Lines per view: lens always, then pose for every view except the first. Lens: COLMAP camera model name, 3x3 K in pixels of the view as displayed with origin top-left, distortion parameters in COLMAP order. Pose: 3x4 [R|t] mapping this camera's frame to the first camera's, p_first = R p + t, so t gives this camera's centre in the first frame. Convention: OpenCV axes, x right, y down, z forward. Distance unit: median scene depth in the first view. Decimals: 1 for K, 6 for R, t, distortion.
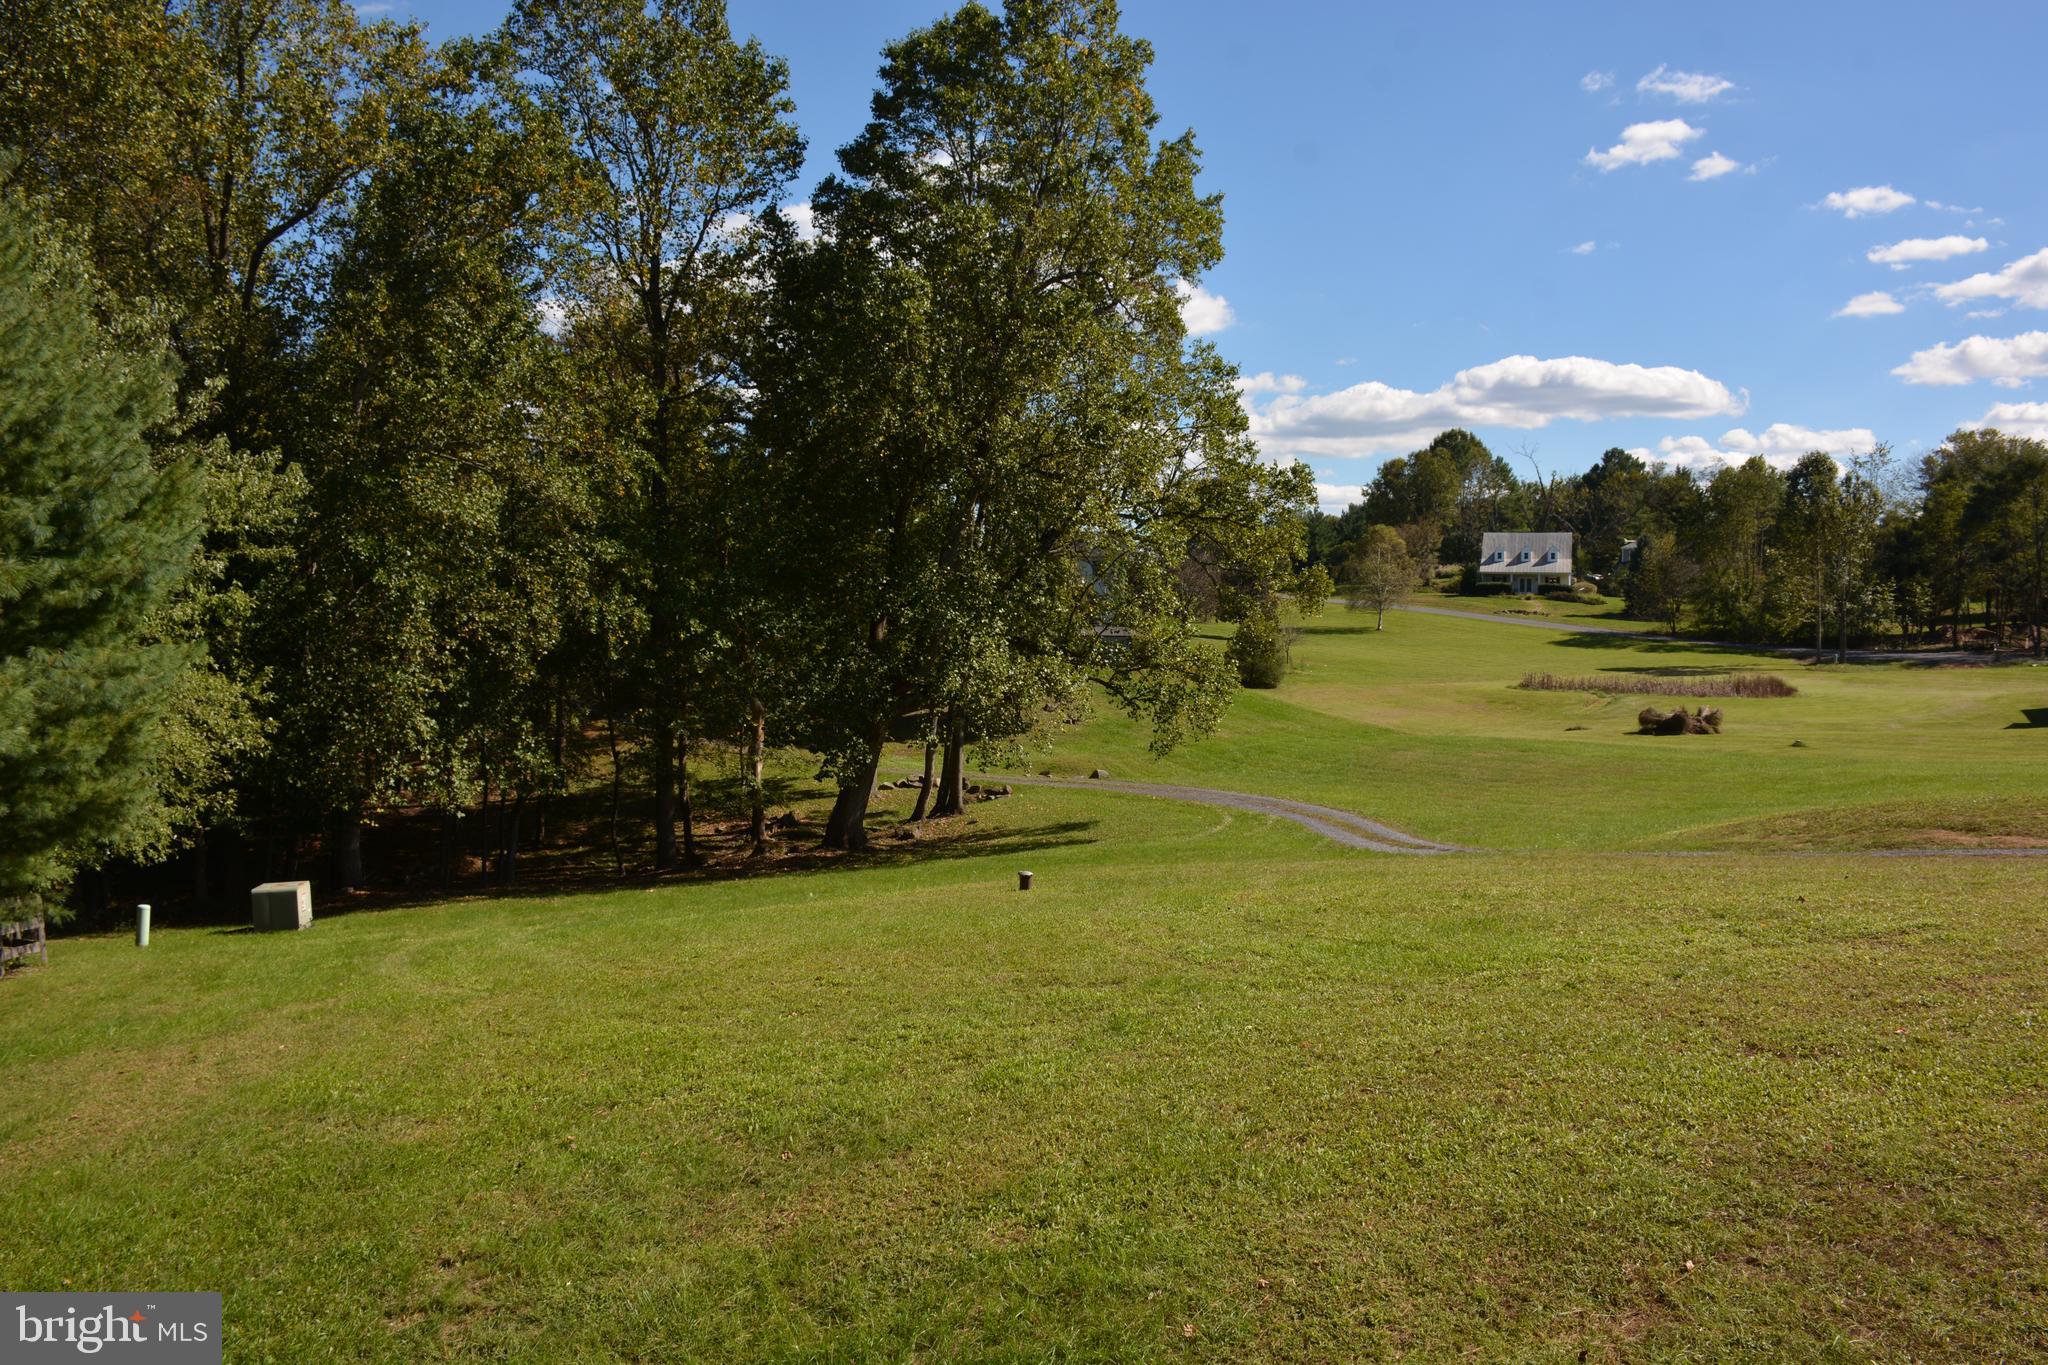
lens RADIAL K [[1603.0, 0, 1019.8], [0, 1603.0, 695.5], [0, 0, 1]] dist [-0.116522, 0.010080]
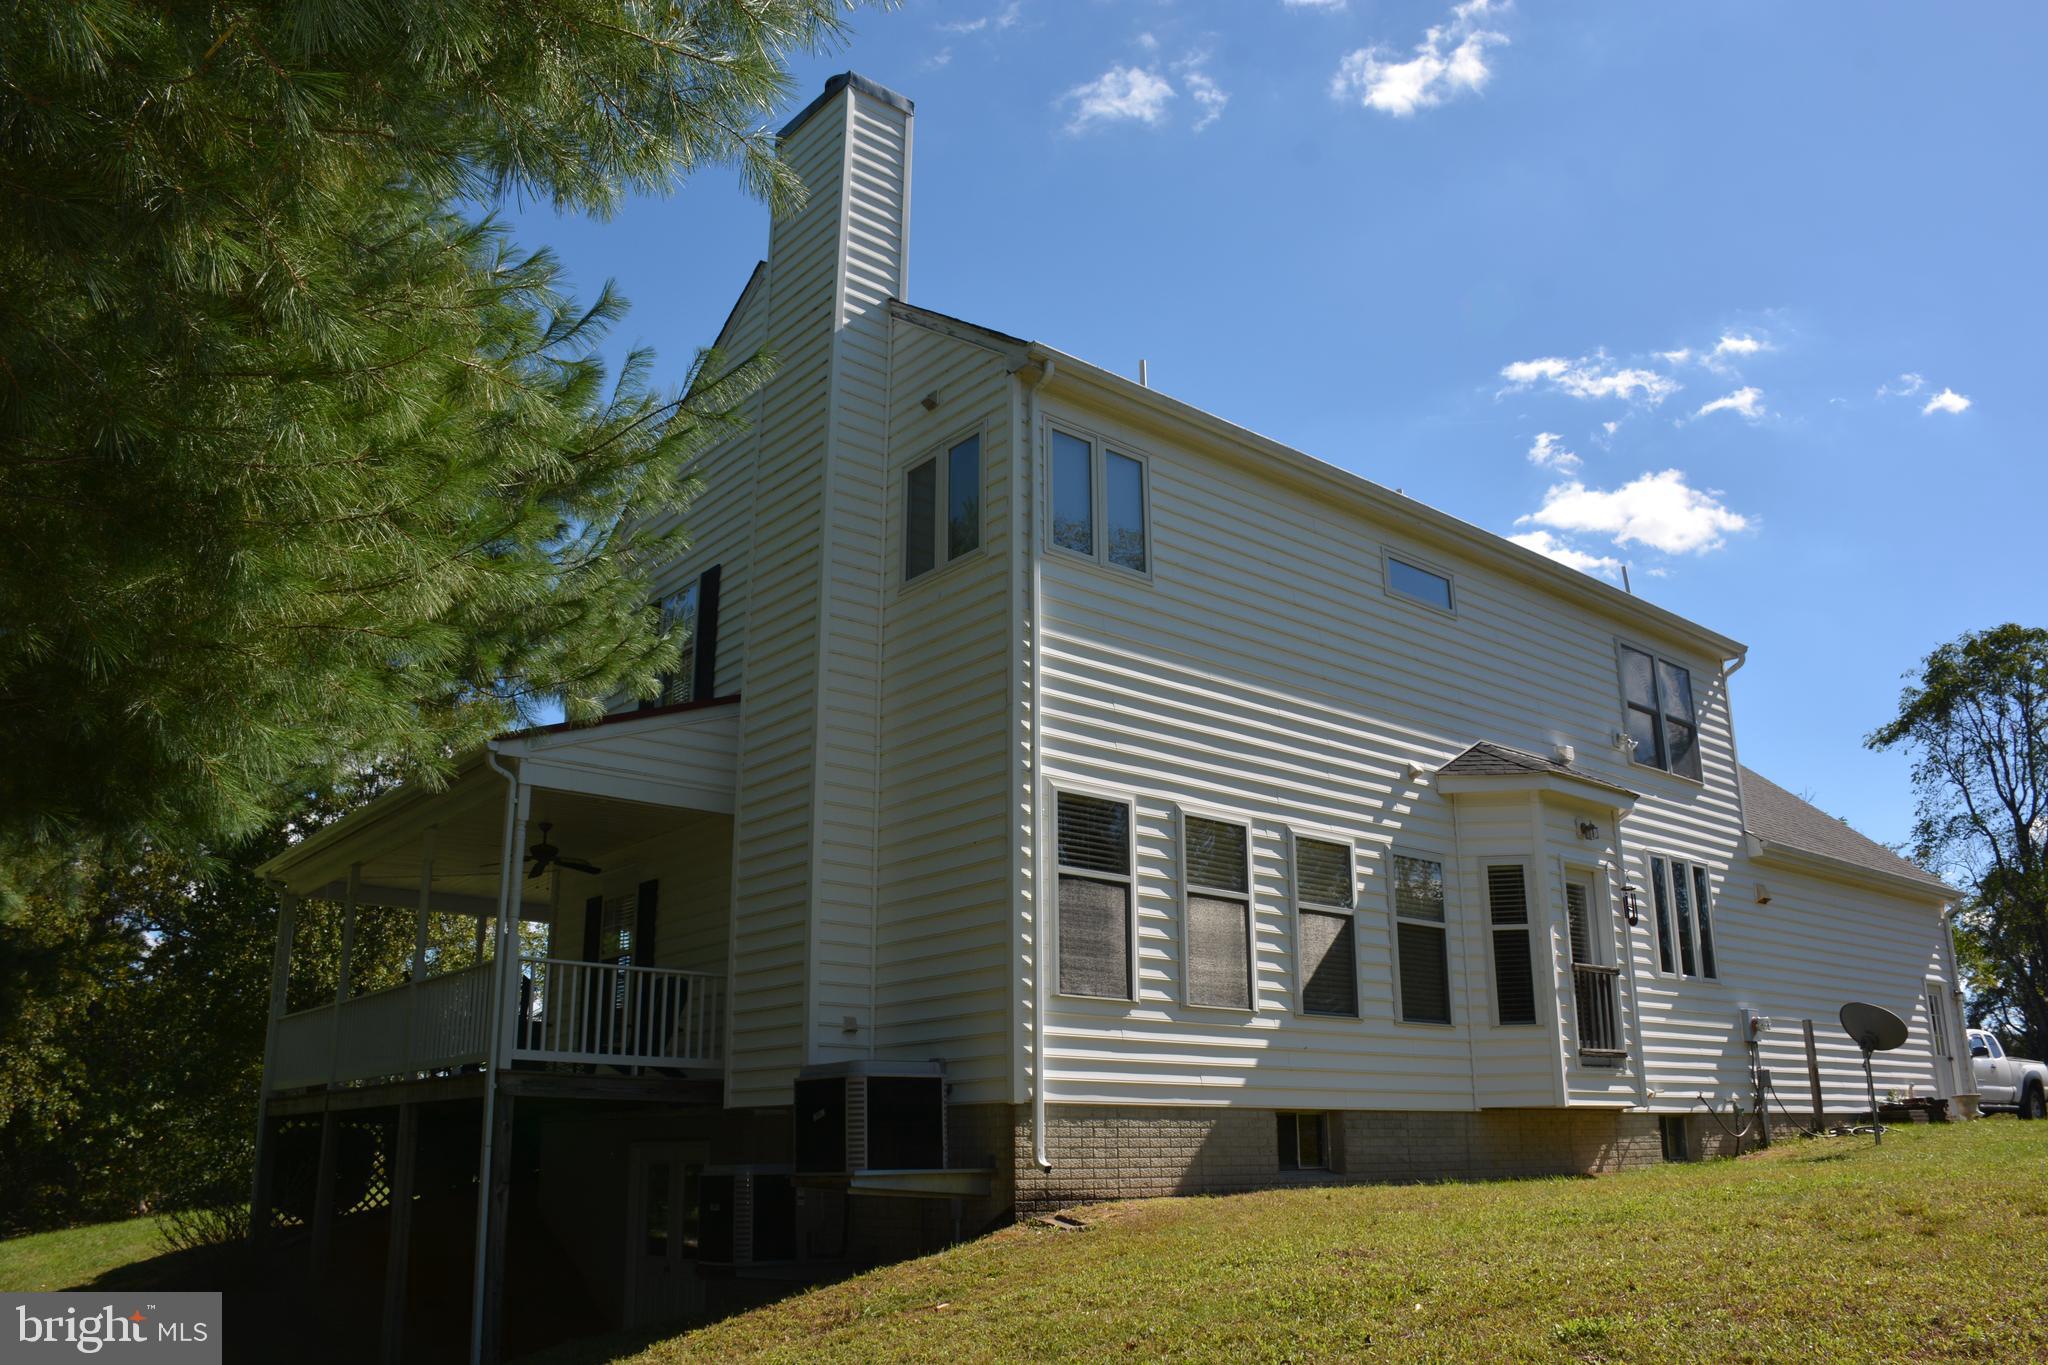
lens RADIAL K [[1603.0, 0, 1019.8], [0, 1603.0, 695.5], [0, 0, 1]] dist [-0.116522, 0.010080]
pose [[0.932731, 0.088678, 0.349497, 0.011116], [0.036988, 0.940641, -0.337383, 0.077113], [-0.358670, 0.327615, 0.874085, -0.432748]]
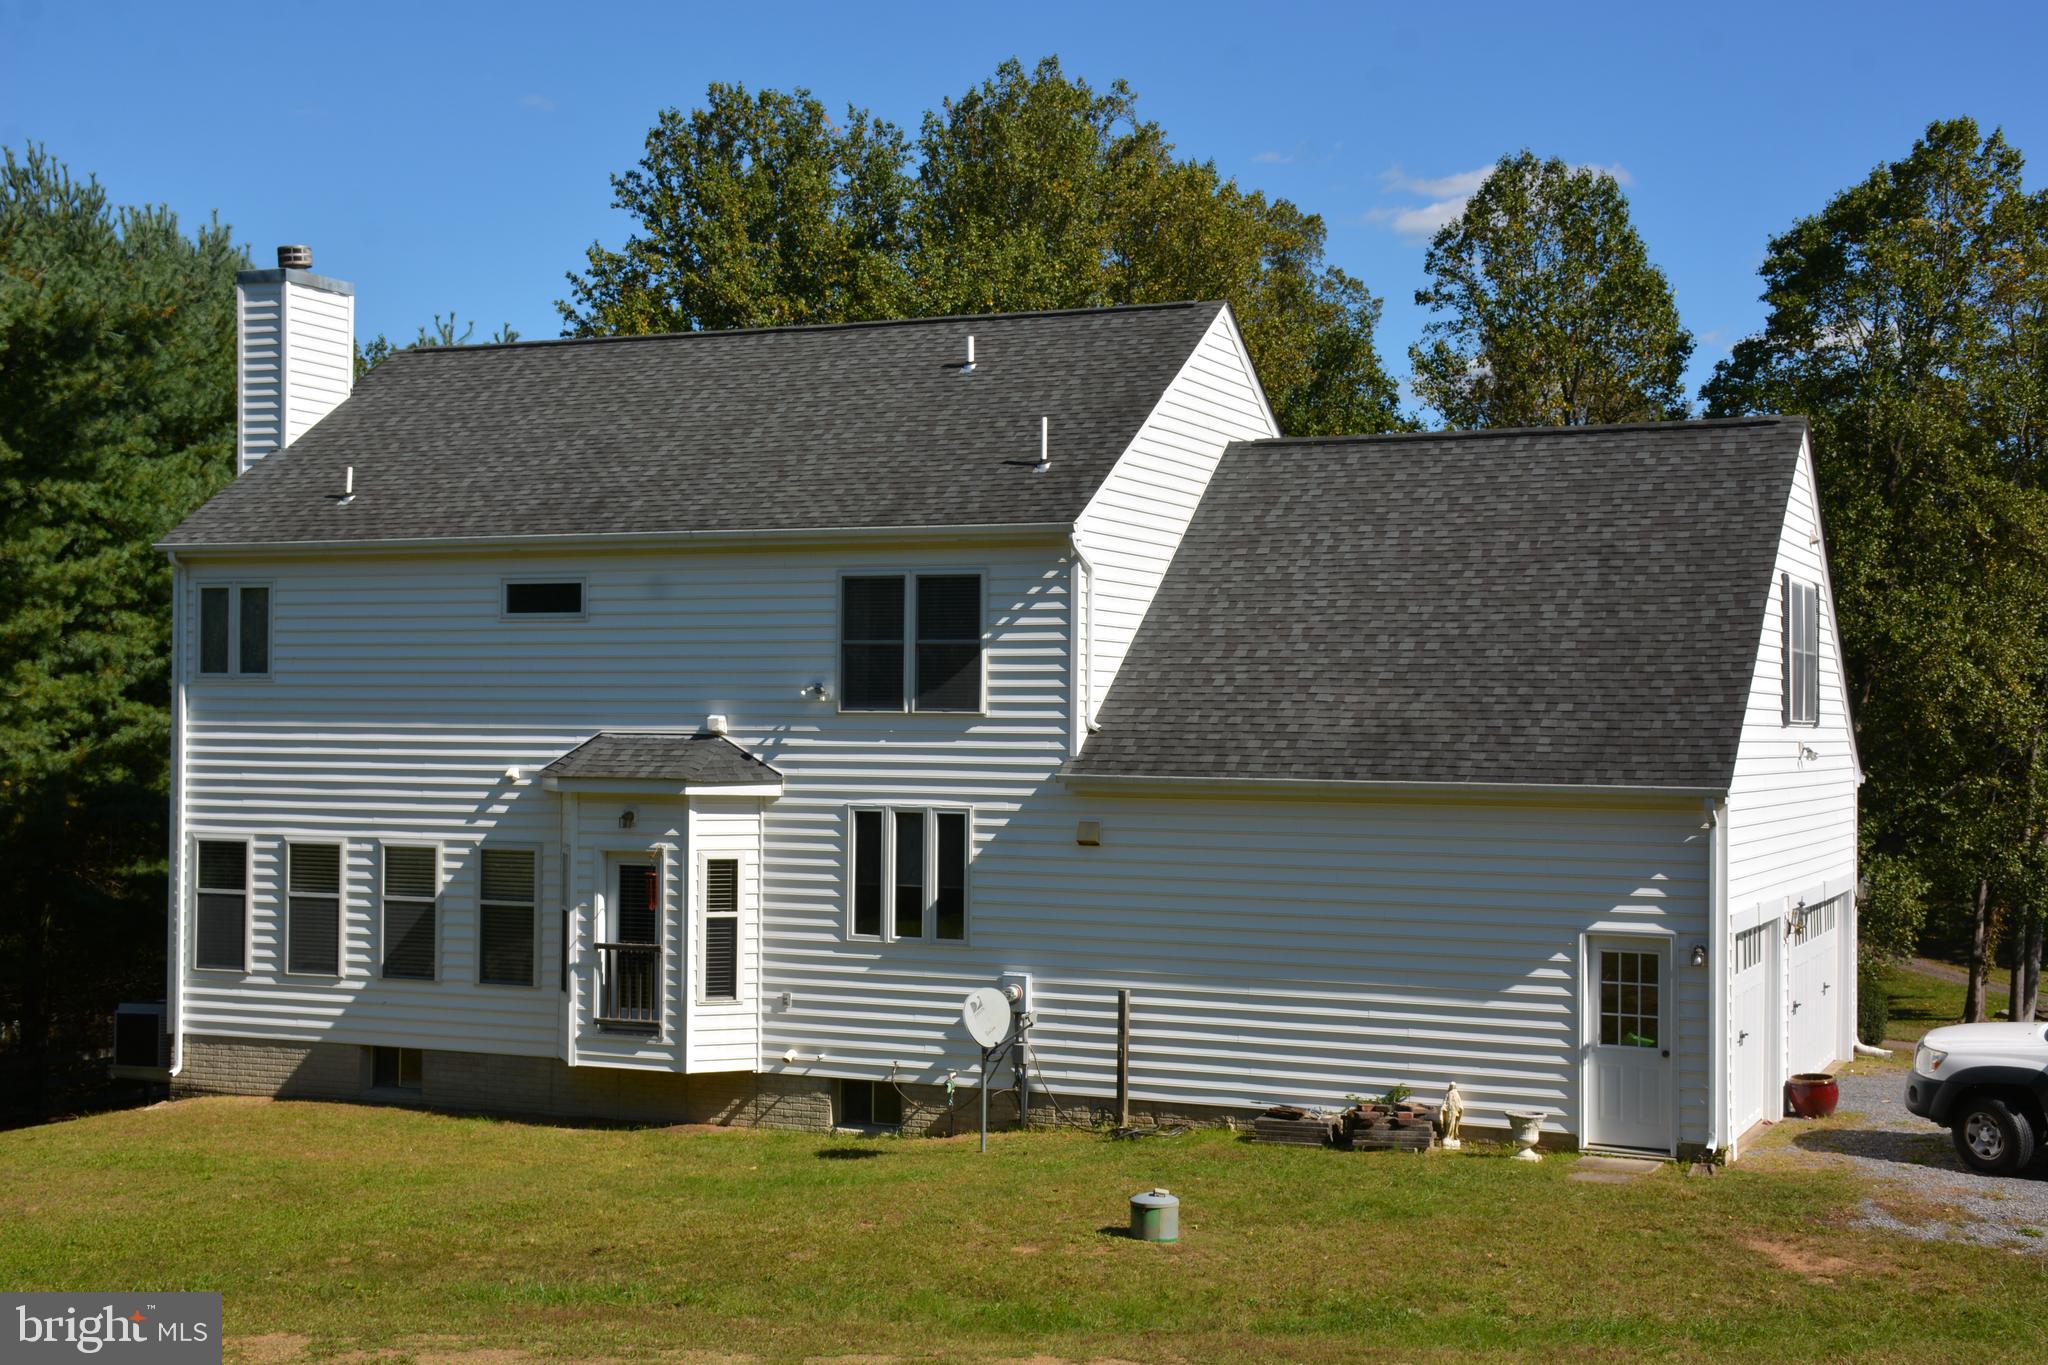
lens RADIAL K [[2619.8, 0, 1018.7], [0, 2619.8, 689.5], [0, 0, 1]] dist [0.030859, 0.598746]
pose [[0.726456, -0.013216, -0.687086, 0.787502], [-0.043340, 0.996944, -0.064999, -0.005766], [0.685845, 0.076997, 0.723662, -0.561109]]
